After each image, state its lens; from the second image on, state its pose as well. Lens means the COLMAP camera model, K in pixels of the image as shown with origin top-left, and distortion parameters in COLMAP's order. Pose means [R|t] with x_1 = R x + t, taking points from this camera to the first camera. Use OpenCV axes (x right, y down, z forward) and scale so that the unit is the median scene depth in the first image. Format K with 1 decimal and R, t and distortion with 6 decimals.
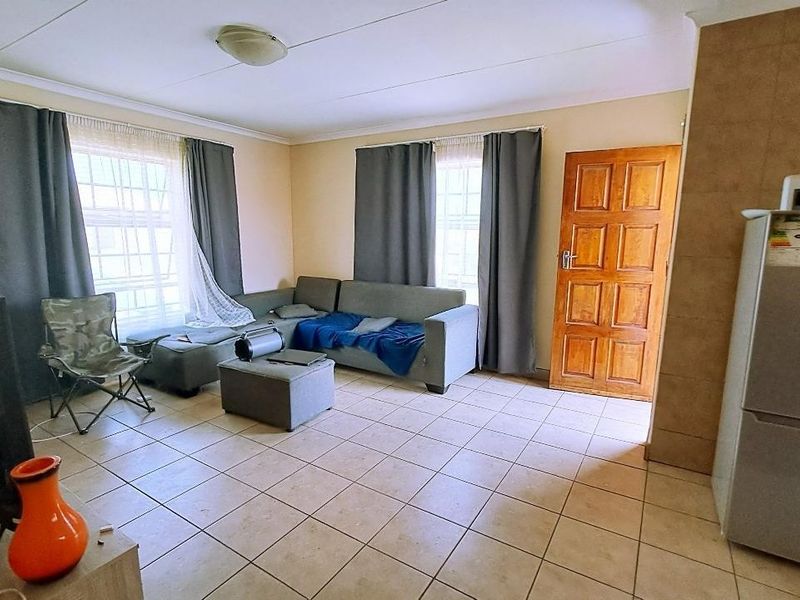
lens RADIAL K [[422.9, 0, 400.3], [0, 422.9, 302.2], [0, 0, 1]] dist [0.003262, -0.002337]
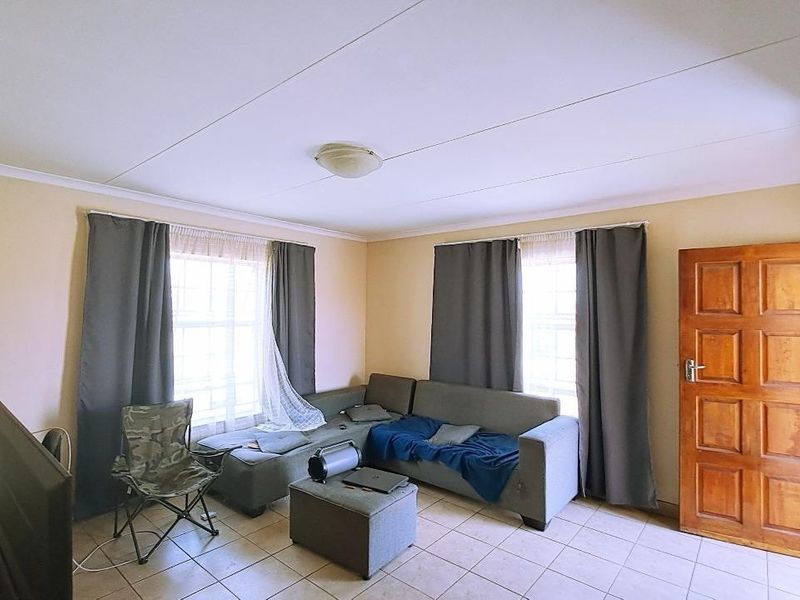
lens RADIAL K [[422.9, 0, 401.6], [0, 422.9, 301.6], [0, 0, 1]] dist [0.003262, -0.002337]
pose [[0.990674, -0.003680, -0.136202, -0.060987], [-0.022219, 0.981891, -0.188142, -0.061932], [0.134428, 0.189413, 0.972652, 0.072455]]
